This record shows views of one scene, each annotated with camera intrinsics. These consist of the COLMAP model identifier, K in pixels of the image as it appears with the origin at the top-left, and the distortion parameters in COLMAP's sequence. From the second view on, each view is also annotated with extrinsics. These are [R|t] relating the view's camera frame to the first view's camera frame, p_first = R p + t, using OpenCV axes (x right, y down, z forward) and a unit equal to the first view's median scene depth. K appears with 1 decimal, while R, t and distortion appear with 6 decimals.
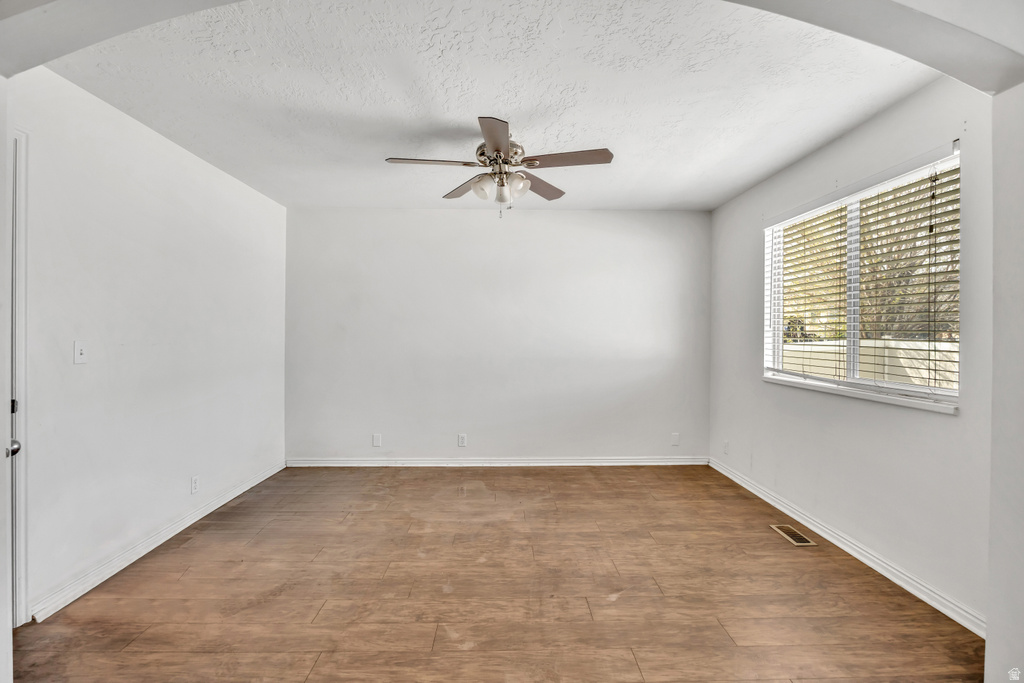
lens RADIAL K [[454.1, 0, 514.0], [0, 454.1, 336.5], [0, 0, 1]] dist [-0.002297, -0.000012]
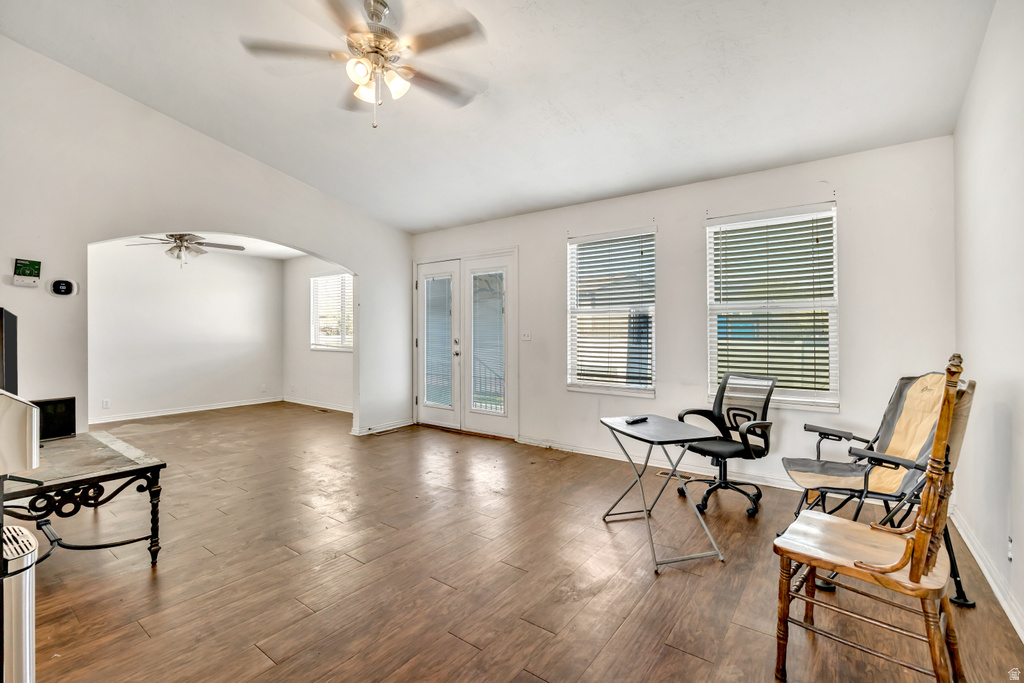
lens RADIAL K [[454.1, 0, 514.0], [0, 454.1, 336.5], [0, 0, 1]] dist [-0.002297, -0.000012]
pose [[0.619164, -0.005453, 0.785243, -0.707272], [0.001453, 0.999982, 0.005798, 0.033315], [-0.785260, -0.002449, 0.619161, -1.419724]]
